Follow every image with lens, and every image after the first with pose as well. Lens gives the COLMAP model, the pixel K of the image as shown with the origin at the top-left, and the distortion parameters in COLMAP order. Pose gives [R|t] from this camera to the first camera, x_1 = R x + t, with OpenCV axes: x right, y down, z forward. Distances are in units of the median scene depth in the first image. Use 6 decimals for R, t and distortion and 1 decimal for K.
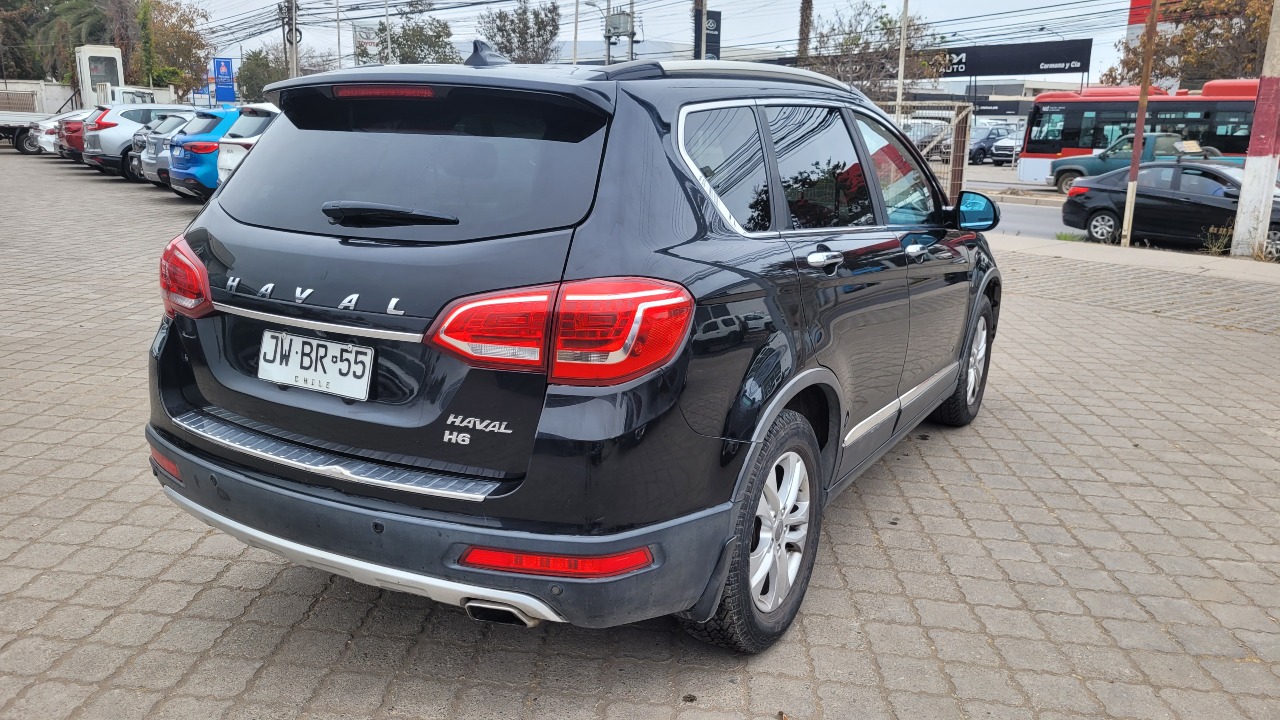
lens RADIAL K [[978.1, 0, 638.5], [0, 978.1, 363.1], [0, 0, 1]] dist [0.024111, 0.001057]
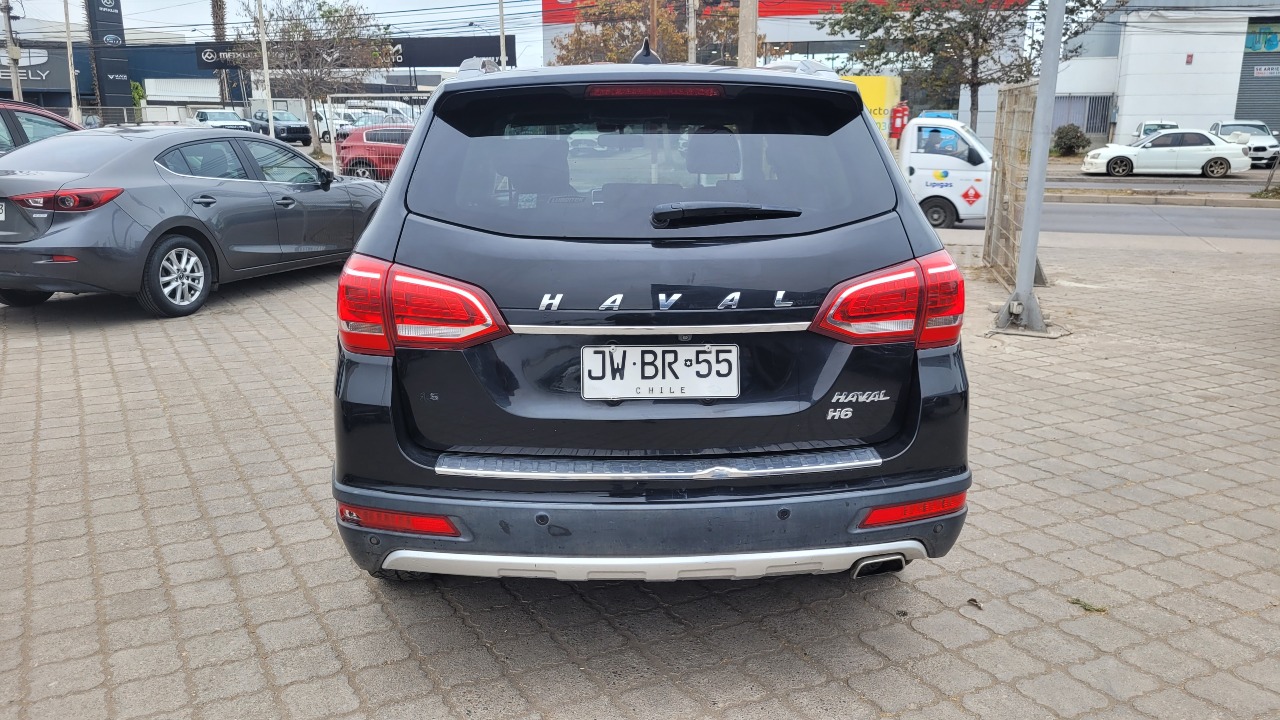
lens RADIAL K [[978.1, 0, 640.7], [0, 978.1, 357.2], [0, 0, 1]] dist [0.024111, 0.001057]
pose [[0.837031, -0.145297, 0.527510, -0.868020], [0.142771, 0.988696, 0.045782, -0.061278], [-0.528200, 0.036992, 0.848314, 0.188592]]
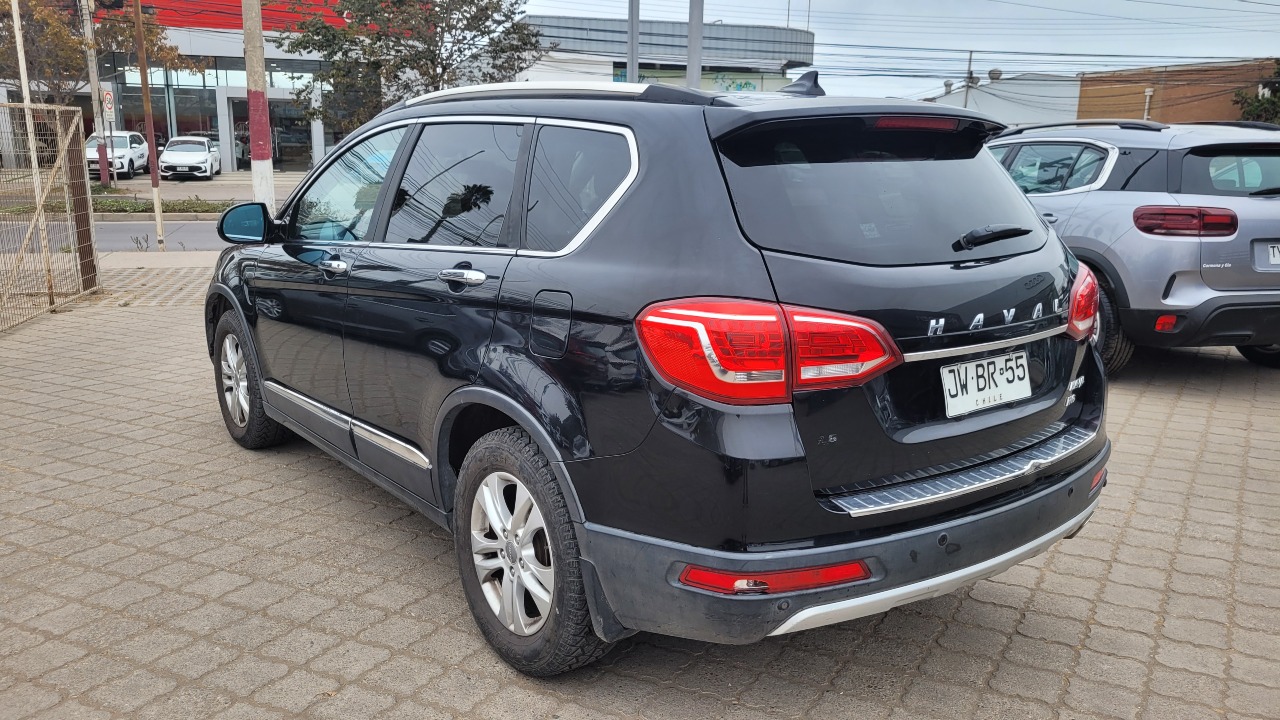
lens RADIAL K [[978.1, 0, 642.4], [0, 978.1, 356.8], [0, 0, 1]] dist [0.024111, 0.001057]
pose [[0.380618, -0.206579, 0.901363, -1.430954], [0.212665, 0.968157, 0.132085, -0.246185], [-0.899946, 0.141414, 0.412430, 0.906449]]
